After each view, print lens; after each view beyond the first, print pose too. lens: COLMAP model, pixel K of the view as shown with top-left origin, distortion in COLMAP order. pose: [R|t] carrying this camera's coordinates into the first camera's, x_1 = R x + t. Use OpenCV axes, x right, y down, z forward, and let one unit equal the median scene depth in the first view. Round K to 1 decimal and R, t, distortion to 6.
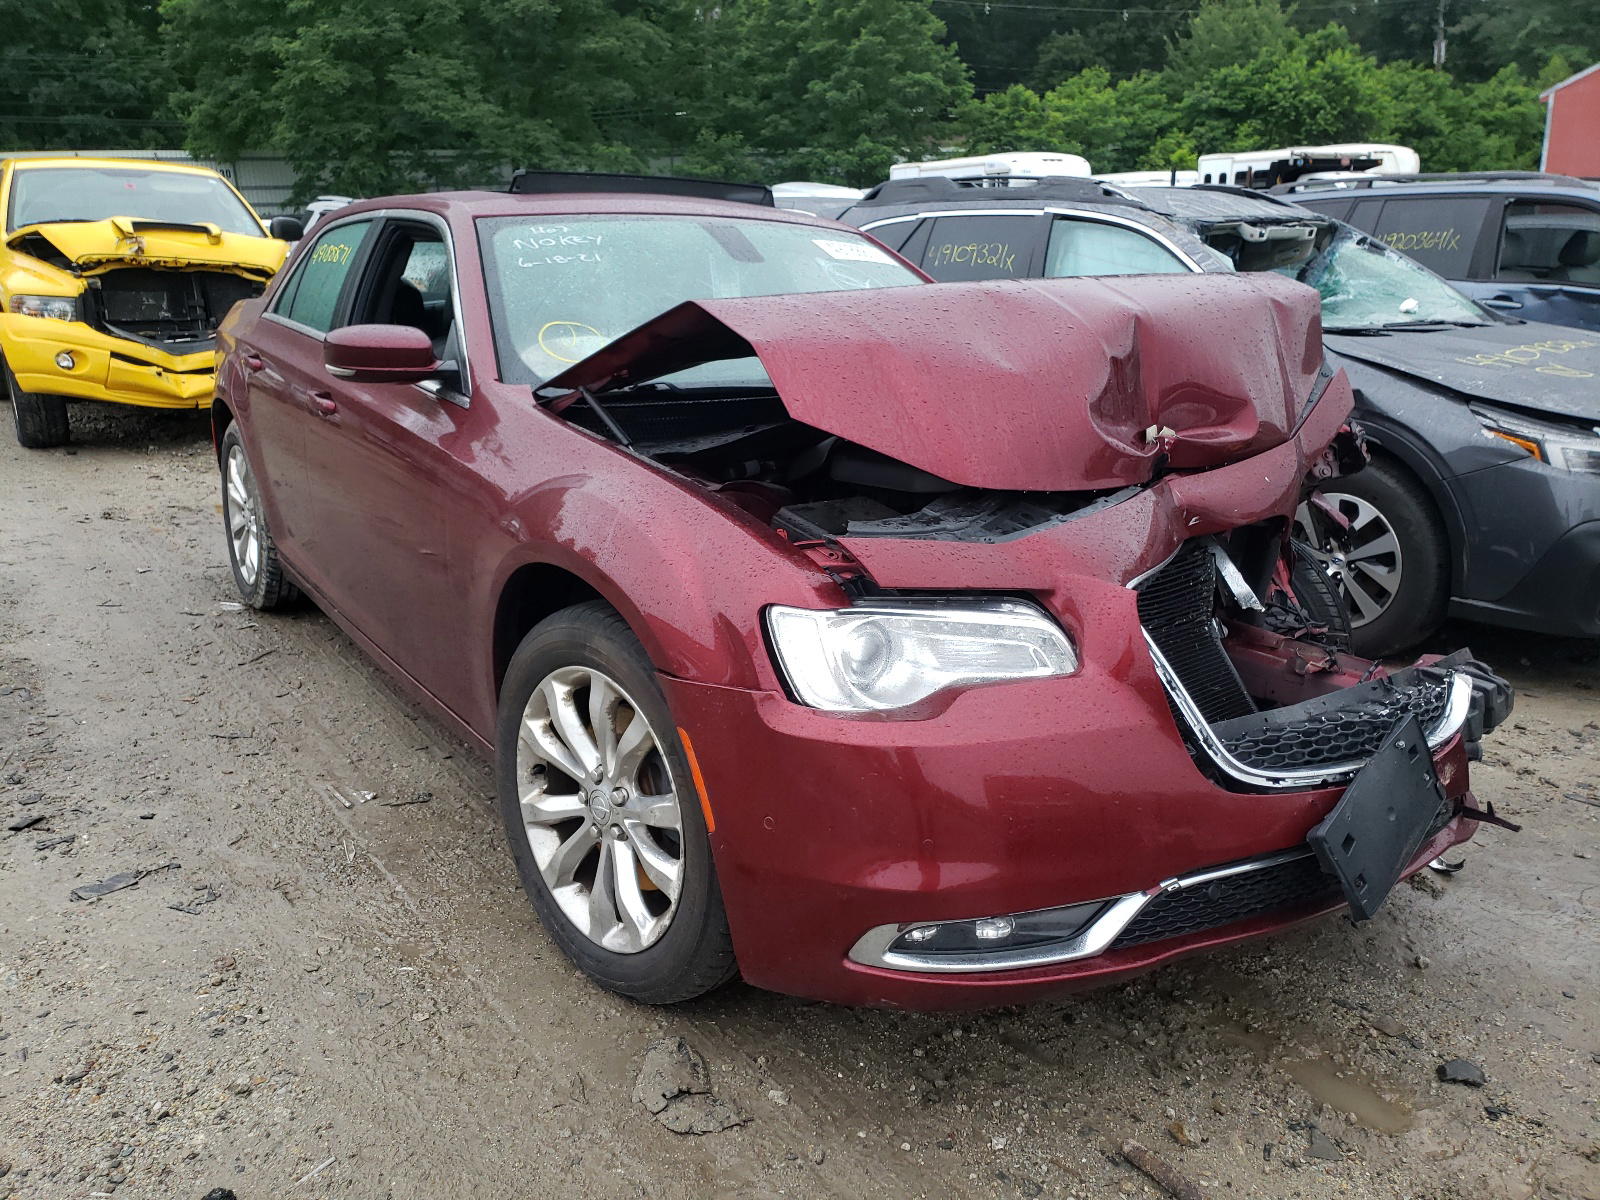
lens RADIAL K [[1269.5, 0, 800.1], [0, 1269.5, 553.4], [0, 0, 1]] dist [0.032315, -0.001816]
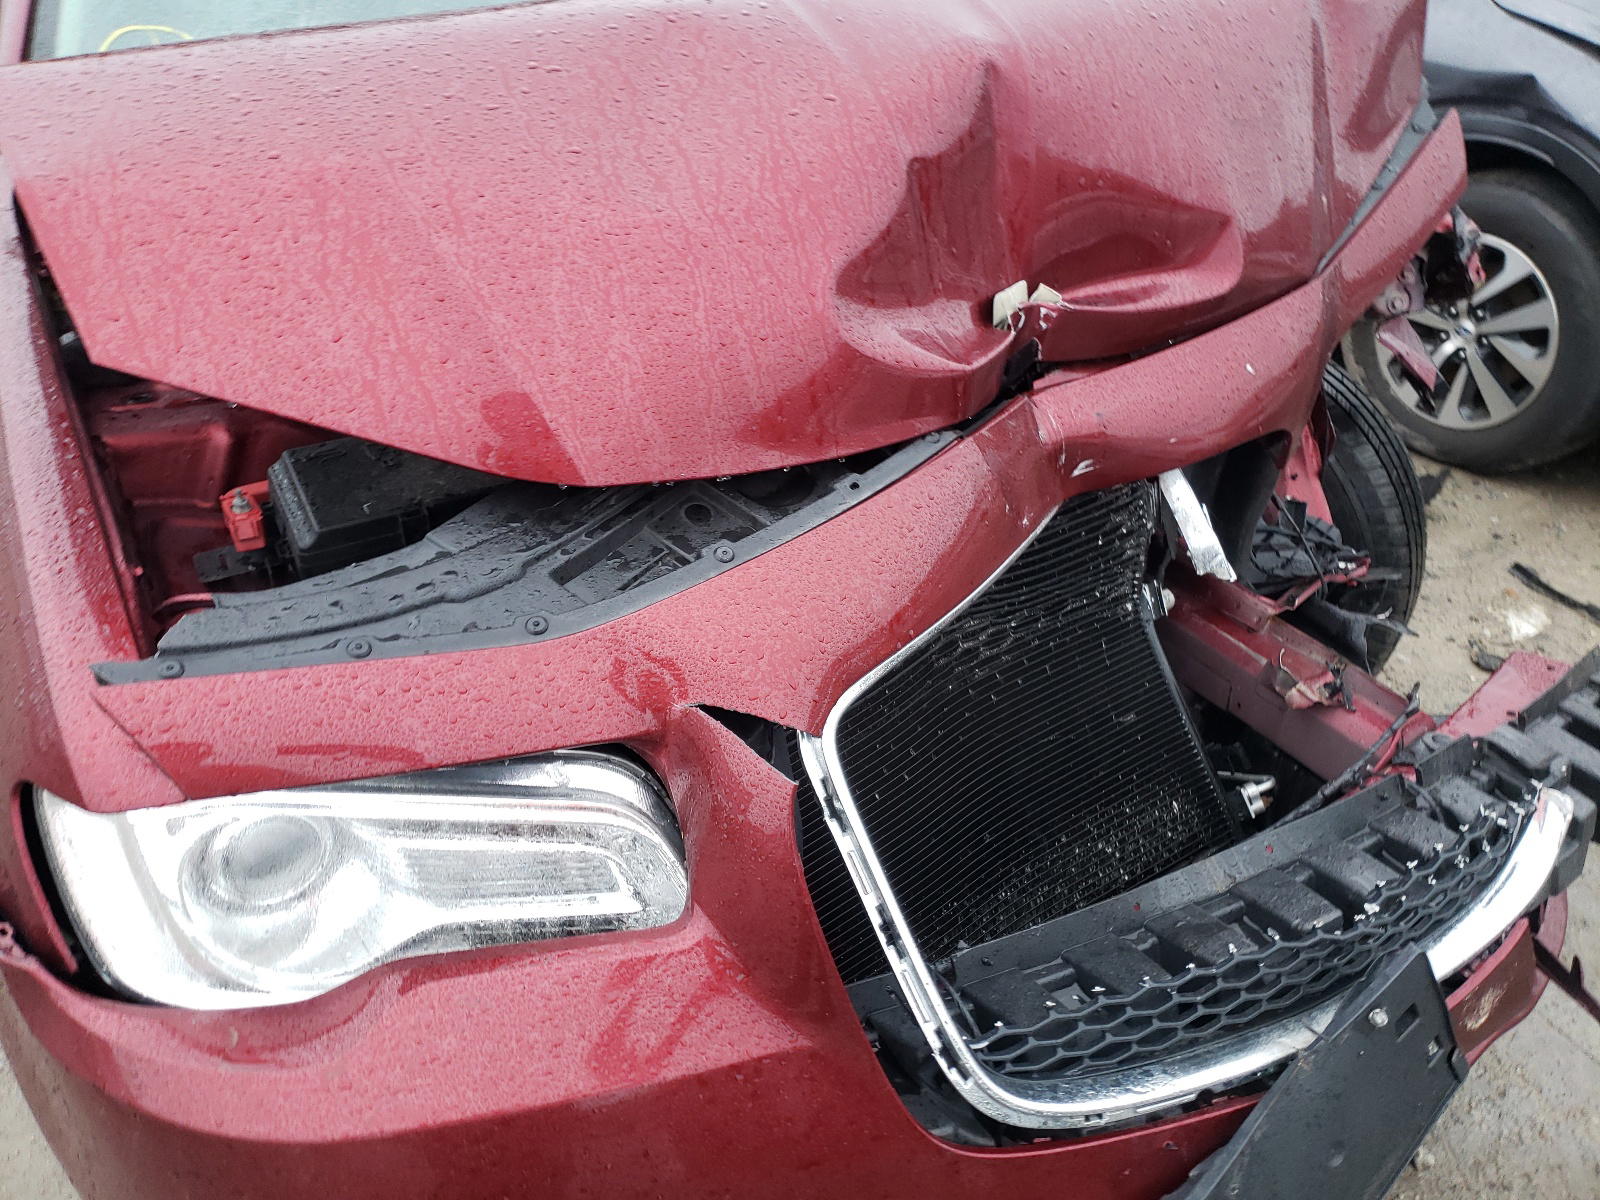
lens RADIAL K [[1269.5, 0, 800.1], [0, 1269.5, 553.4], [0, 0, 1]] dist [0.032315, -0.001816]
pose [[0.994117, 0.029420, -0.104235, 0.240591], [0.001651, 0.958171, 0.286191, -0.140148], [0.108295, -0.284680, 0.952486, 0.454105]]
